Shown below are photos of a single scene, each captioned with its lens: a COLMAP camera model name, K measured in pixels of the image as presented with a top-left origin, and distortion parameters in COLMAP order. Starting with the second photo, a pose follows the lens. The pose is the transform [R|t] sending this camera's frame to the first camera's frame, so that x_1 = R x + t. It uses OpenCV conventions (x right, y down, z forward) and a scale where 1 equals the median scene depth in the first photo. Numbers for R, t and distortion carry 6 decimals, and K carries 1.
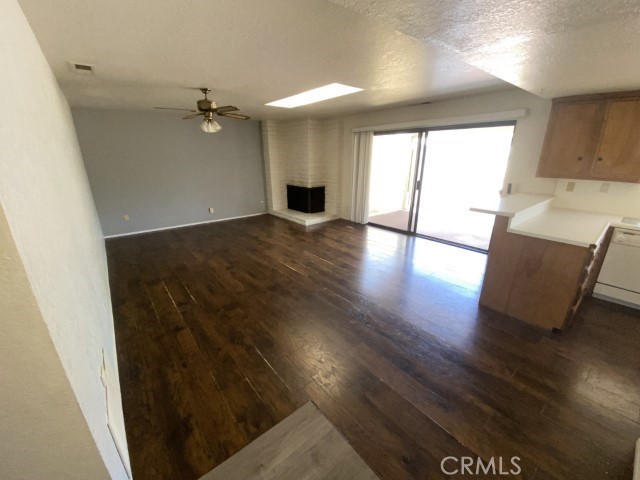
lens RADIAL K [[259.2, 0, 318.1], [0, 259.2, 238.1], [0, 0, 1]] dist [0.019673, -0.019565]
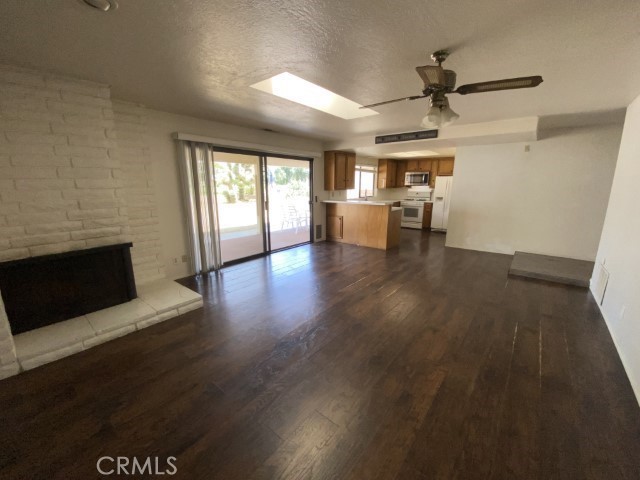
lens RADIAL K [[259.2, 0, 312.0], [0, 259.2, 240.3], [0, 0, 1]] dist [0.019673, -0.019565]
pose [[-0.184989, -0.207424, 0.960601, -0.908864], [0.302029, 0.918164, 0.256424, -0.384256], [-0.935178, 0.337565, -0.107202, 1.309275]]
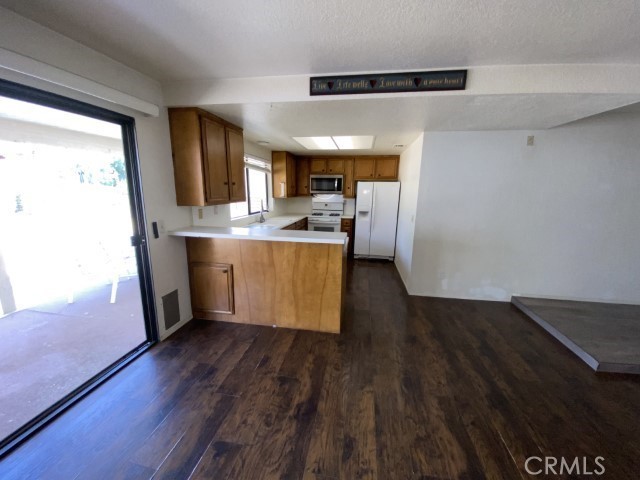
lens RADIAL K [[259.2, 0, 319.4], [0, 259.2, 238.3], [0, 0, 1]] dist [0.019673, -0.019565]
pose [[-0.668393, -0.147933, 0.728949, 0.020552], [0.211601, 0.901712, 0.377016, -0.327008], [-0.713075, 0.406241, -0.571395, 1.099554]]
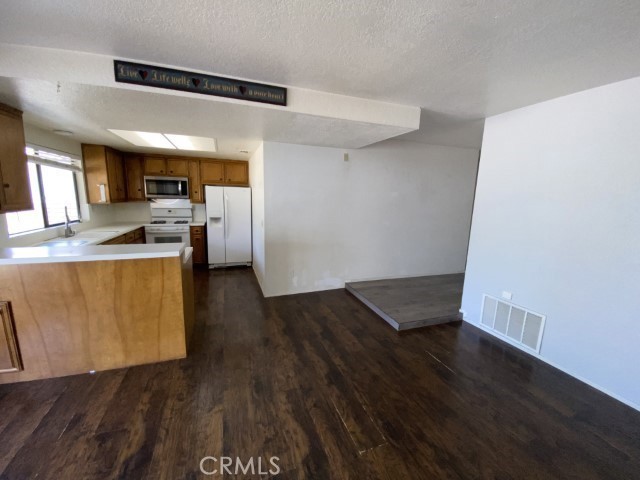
lens RADIAL K [[259.2, 0, 318.7], [0, 259.2, 238.8], [0, 0, 1]] dist [0.019673, -0.019565]
pose [[-0.946915, -0.073821, 0.312893, -0.017727], [0.075260, 0.895330, 0.438998, -0.322052], [-0.312550, 0.439243, -0.842246, 1.065290]]
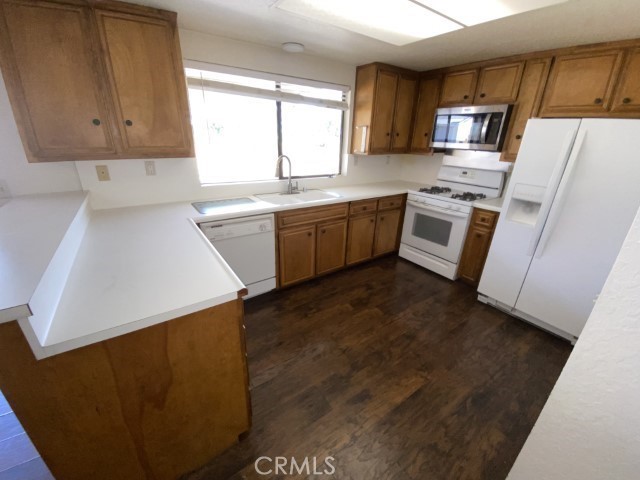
lens RADIAL K [[259.2, 0, 321.5], [0, 259.2, 239.4], [0, 0, 1]] dist [0.019673, -0.019565]
pose [[0.063423, -0.361549, 0.930194, 0.347376], [0.280159, 0.901040, 0.331115, -0.103361], [-0.957856, 0.239601, 0.158438, 0.404706]]
